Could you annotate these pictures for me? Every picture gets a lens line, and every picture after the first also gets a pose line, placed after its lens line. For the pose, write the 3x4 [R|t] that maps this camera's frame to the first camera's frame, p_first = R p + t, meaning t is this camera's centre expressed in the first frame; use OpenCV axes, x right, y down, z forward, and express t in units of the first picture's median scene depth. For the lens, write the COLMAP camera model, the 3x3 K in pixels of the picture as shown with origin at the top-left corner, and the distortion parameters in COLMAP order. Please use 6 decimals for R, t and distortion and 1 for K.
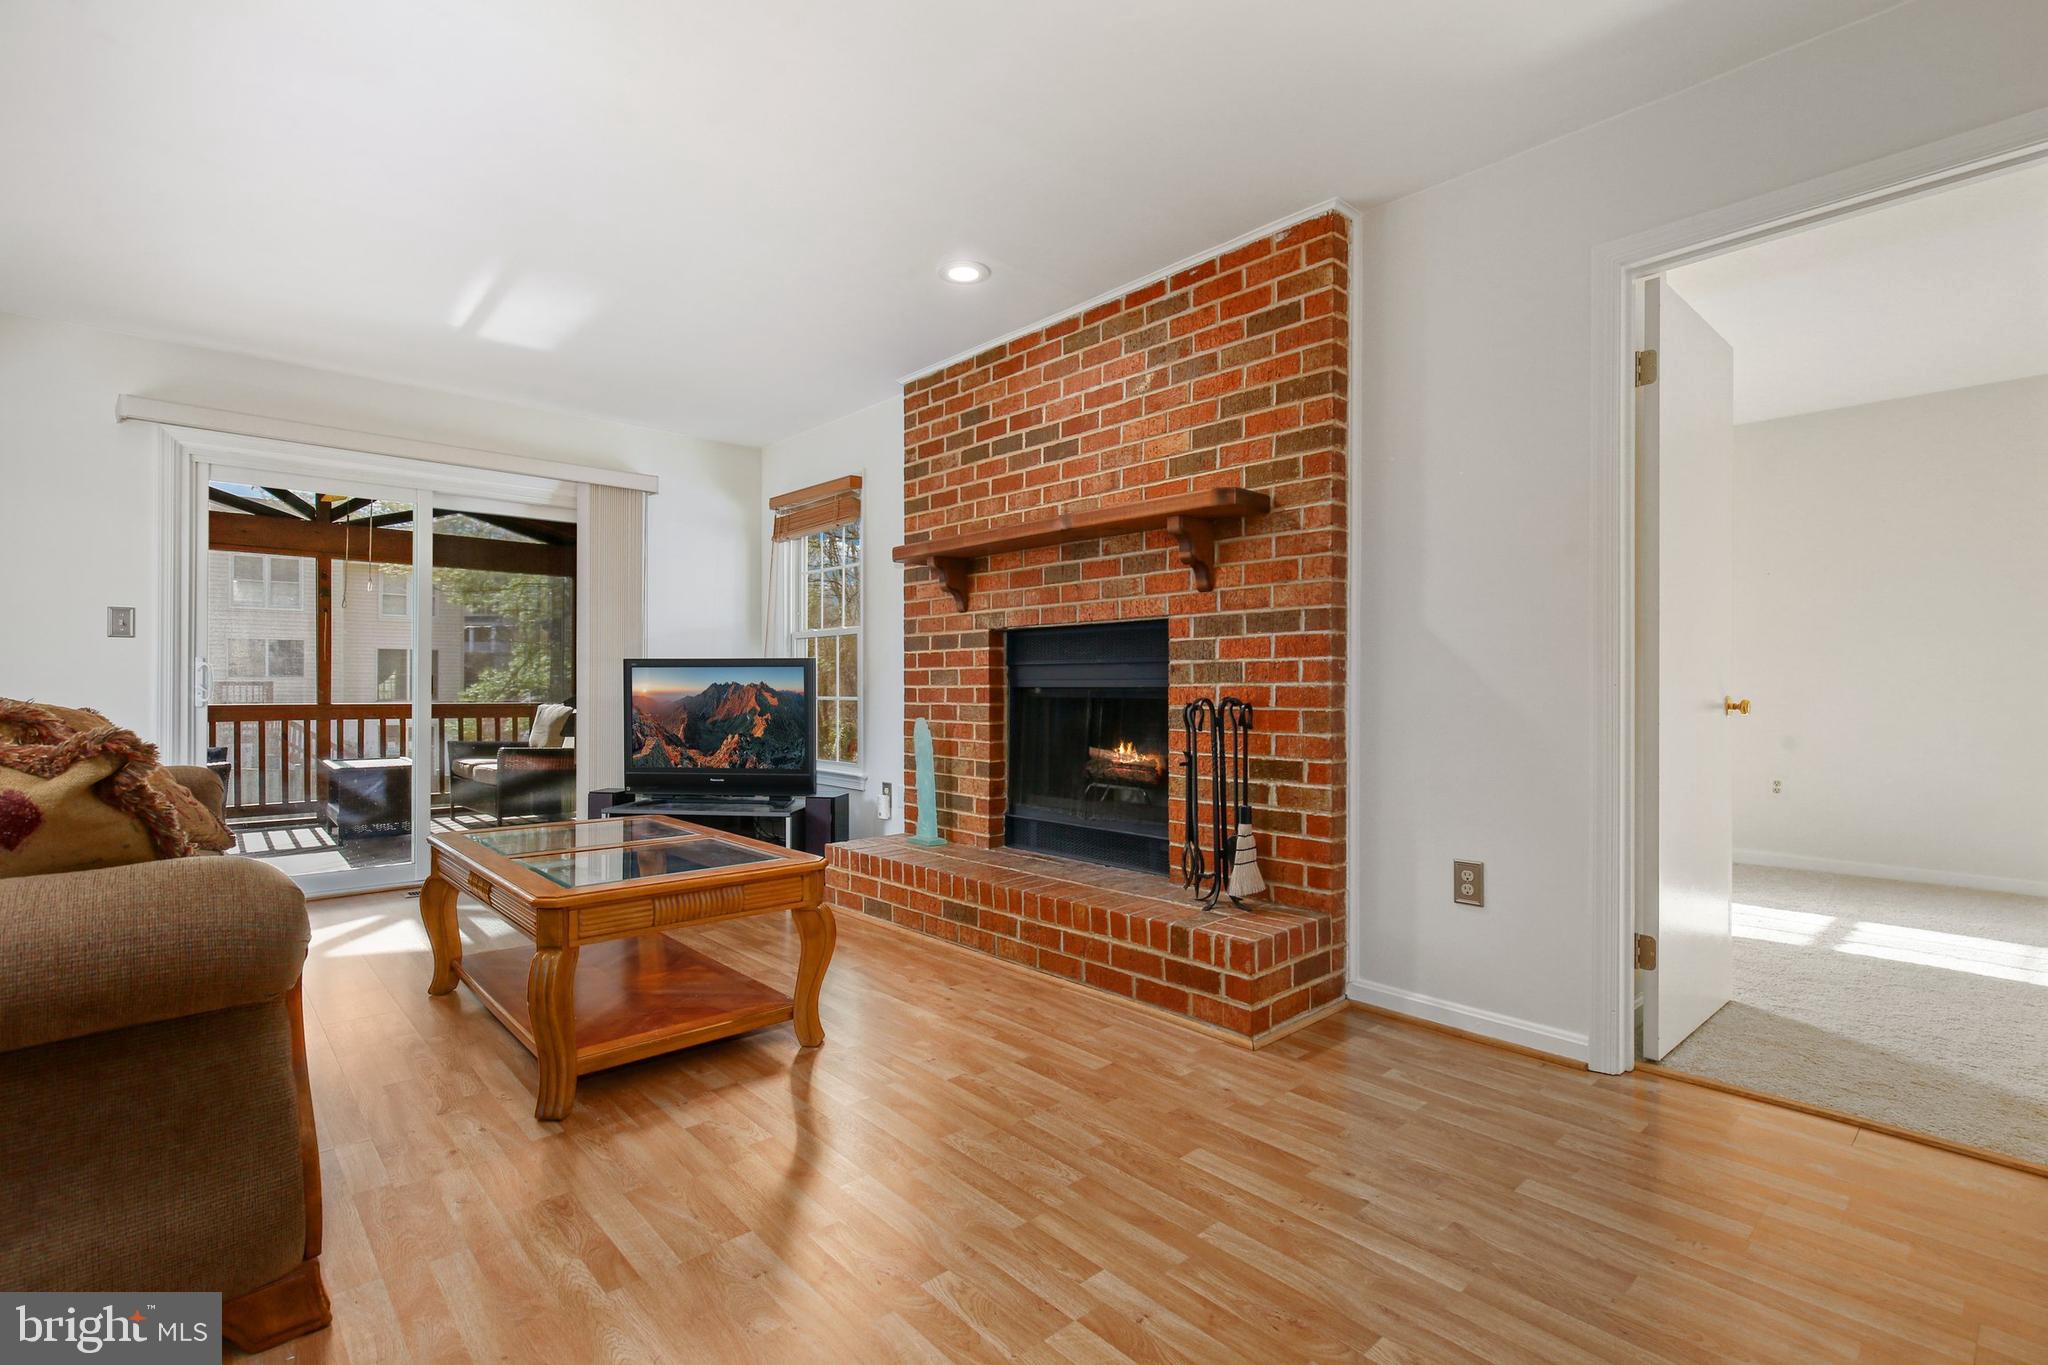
lens RADIAL K [[947.5, 0, 1027.9], [0, 947.5, 673.6], [0, 0, 1]] dist [-0.000587, -0.001418]
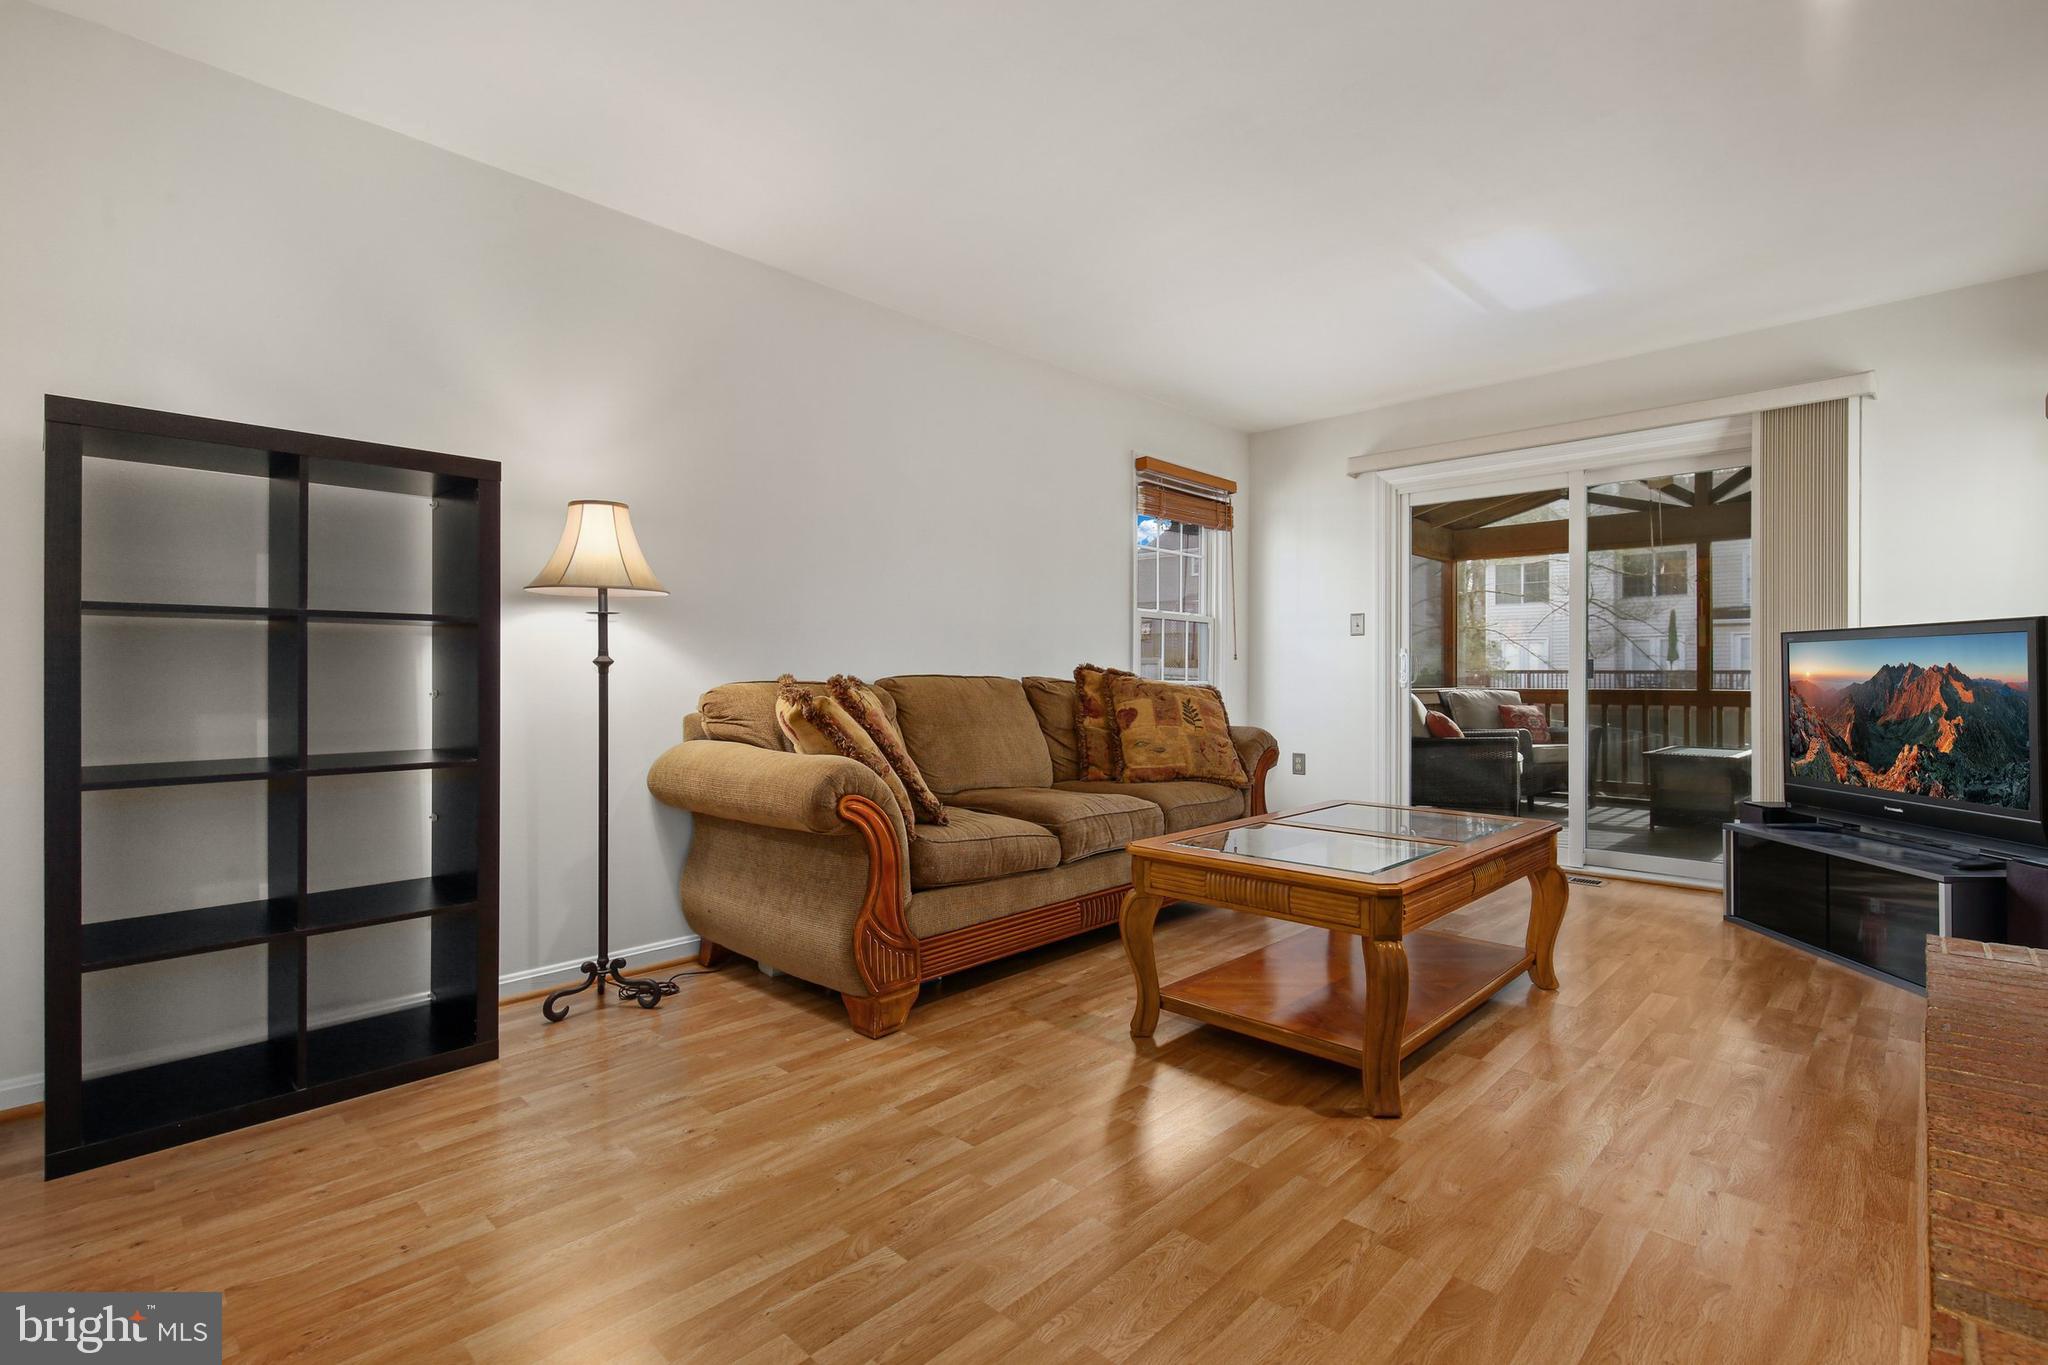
lens RADIAL K [[930.6, 0, 1024.0], [0, 930.6, 682.5], [0, 0, 1]] dist [-0.000570, -0.000236]
pose [[0.063894, 0.012671, -0.997876, 0.293005], [0.012179, 0.999835, 0.013476, 0.004832], [0.997882, -0.013014, 0.063729, 0.352733]]
